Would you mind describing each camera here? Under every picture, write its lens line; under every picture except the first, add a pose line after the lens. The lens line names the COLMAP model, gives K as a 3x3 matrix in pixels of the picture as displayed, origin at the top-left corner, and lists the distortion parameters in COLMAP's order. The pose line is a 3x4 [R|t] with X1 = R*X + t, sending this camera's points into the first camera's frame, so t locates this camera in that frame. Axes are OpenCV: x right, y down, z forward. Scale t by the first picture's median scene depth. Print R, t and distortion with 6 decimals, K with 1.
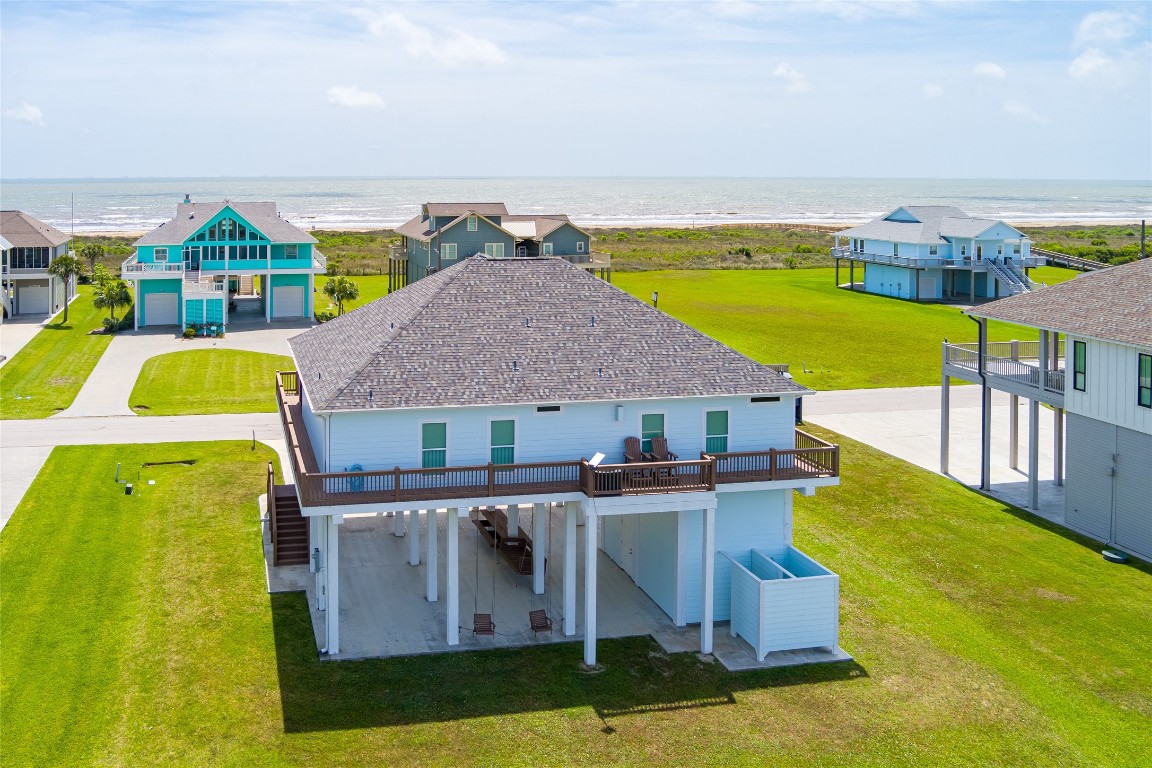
lens RADIAL K [[1404.4, 0, 576.0], [0, 1404.4, 384.0], [0, 0, 1]] dist [-0.076519, -0.036434]
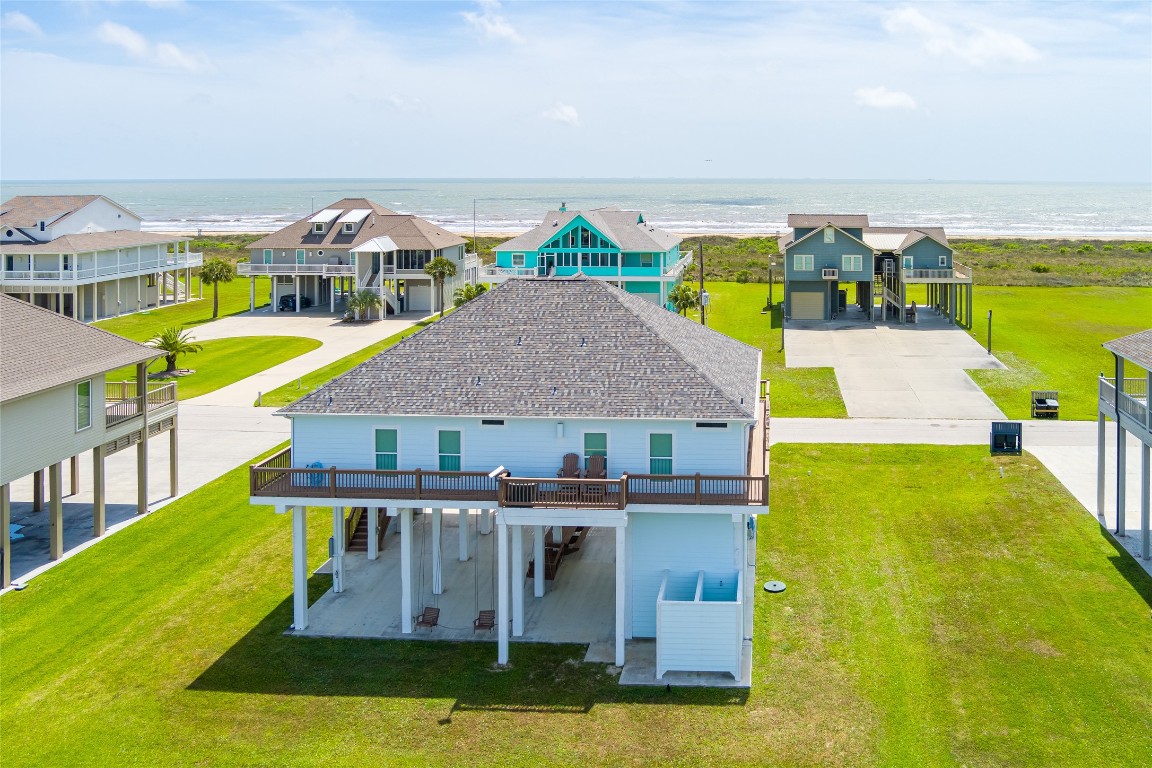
lens RADIAL K [[1404.4, 0, 576.0], [0, 1404.4, 384.0], [0, 0, 1]] dist [-0.076519, -0.036434]
pose [[0.948712, 0.046521, -0.312701, 0.364593], [-0.047872, 0.998848, 0.003361, -0.017642], [0.312497, 0.011781, 0.949846, 0.001865]]
